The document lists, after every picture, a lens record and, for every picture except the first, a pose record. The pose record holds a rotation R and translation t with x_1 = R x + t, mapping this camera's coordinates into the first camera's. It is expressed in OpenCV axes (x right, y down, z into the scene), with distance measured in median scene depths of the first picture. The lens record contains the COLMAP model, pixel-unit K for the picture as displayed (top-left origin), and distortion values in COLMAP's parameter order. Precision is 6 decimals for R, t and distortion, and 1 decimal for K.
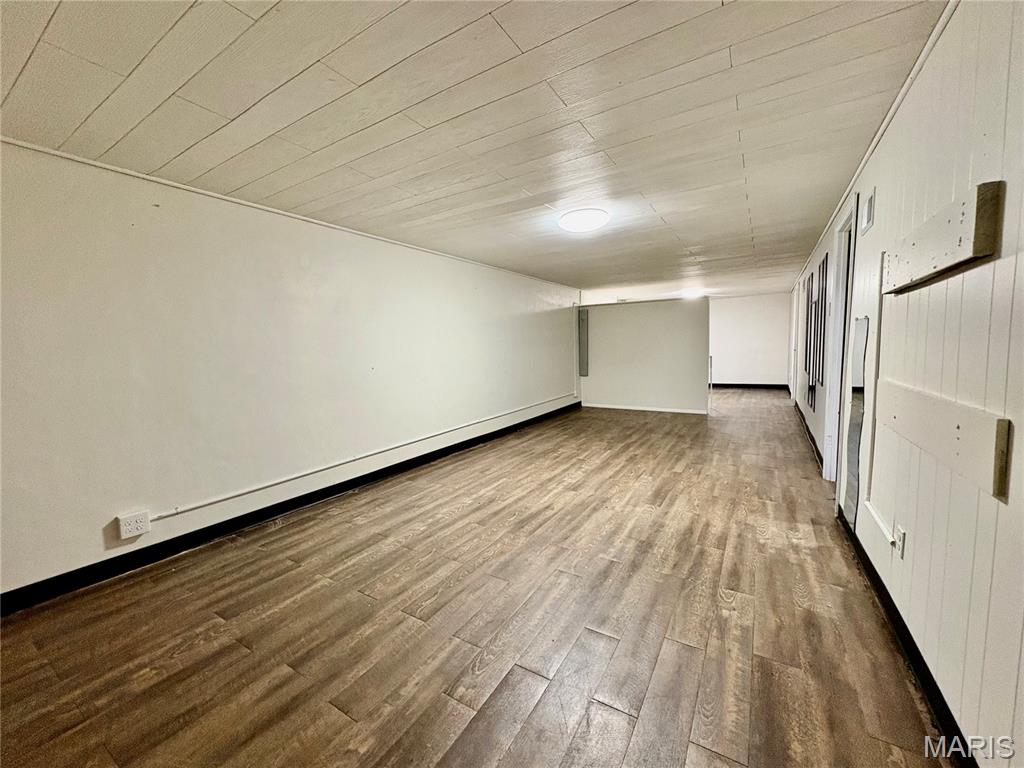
lens RADIAL K [[407.8, 0, 511.5], [0, 407.8, 384.8], [0, 0, 1]] dist [-0.000747, 0.000267]
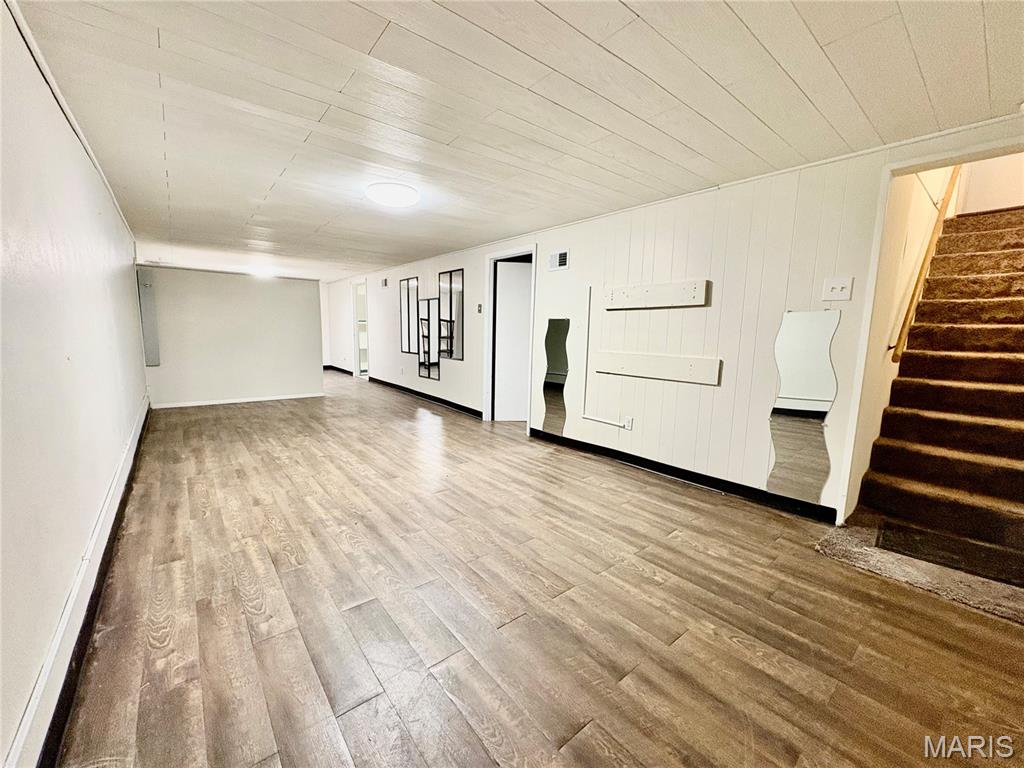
lens RADIAL K [[407.8, 0, 511.7], [0, 407.8, 384.5], [0, 0, 1]] dist [-0.000747, 0.000267]
pose [[0.325718, -0.093667, 0.940816, -0.741402], [0.059579, 0.995136, 0.078448, -0.021139], [-0.943588, 0.030501, 0.329714, 0.481167]]
